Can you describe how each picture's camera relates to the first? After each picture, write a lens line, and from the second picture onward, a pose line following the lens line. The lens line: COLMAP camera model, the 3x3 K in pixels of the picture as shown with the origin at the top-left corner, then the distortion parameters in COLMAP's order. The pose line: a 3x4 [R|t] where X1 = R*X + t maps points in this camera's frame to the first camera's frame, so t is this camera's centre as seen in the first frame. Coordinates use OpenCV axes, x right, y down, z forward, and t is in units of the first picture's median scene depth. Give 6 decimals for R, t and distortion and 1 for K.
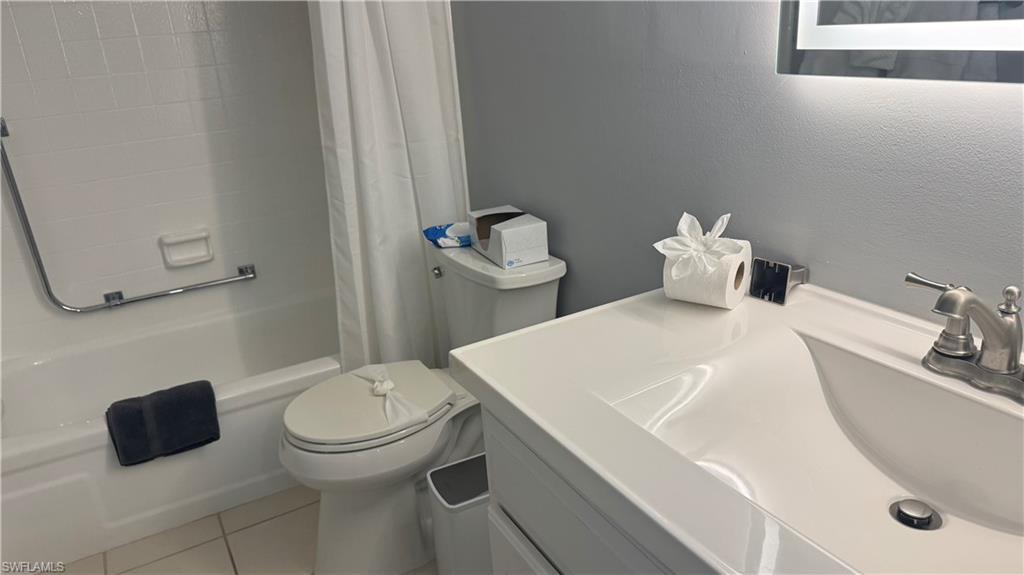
lens RADIAL K [[701.8, 0, 512.0], [0, 701.8, 287.5], [0, 0, 1]] dist [0.018976, -0.002972]
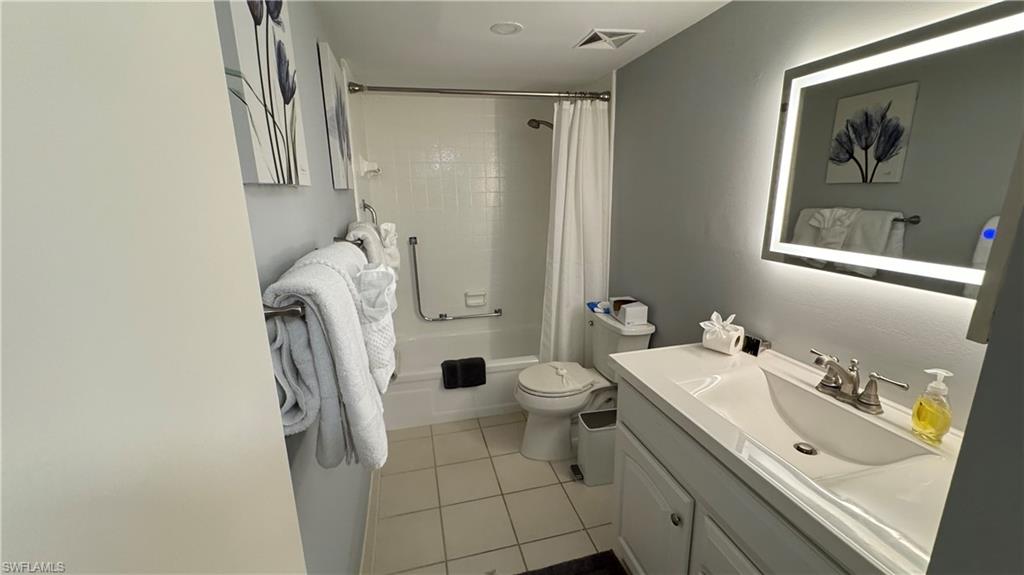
lens RADIAL K [[410.1, 0, 512.0], [0, 410.1, 287.5], [0, 0, 1]] dist [-0.000548, 0.000126]
pose [[0.965987, 0.109659, -0.234188, -0.066412], [-0.134454, 0.986581, -0.092629, 0.022096], [0.220887, 0.120966, 0.967769, -0.332308]]
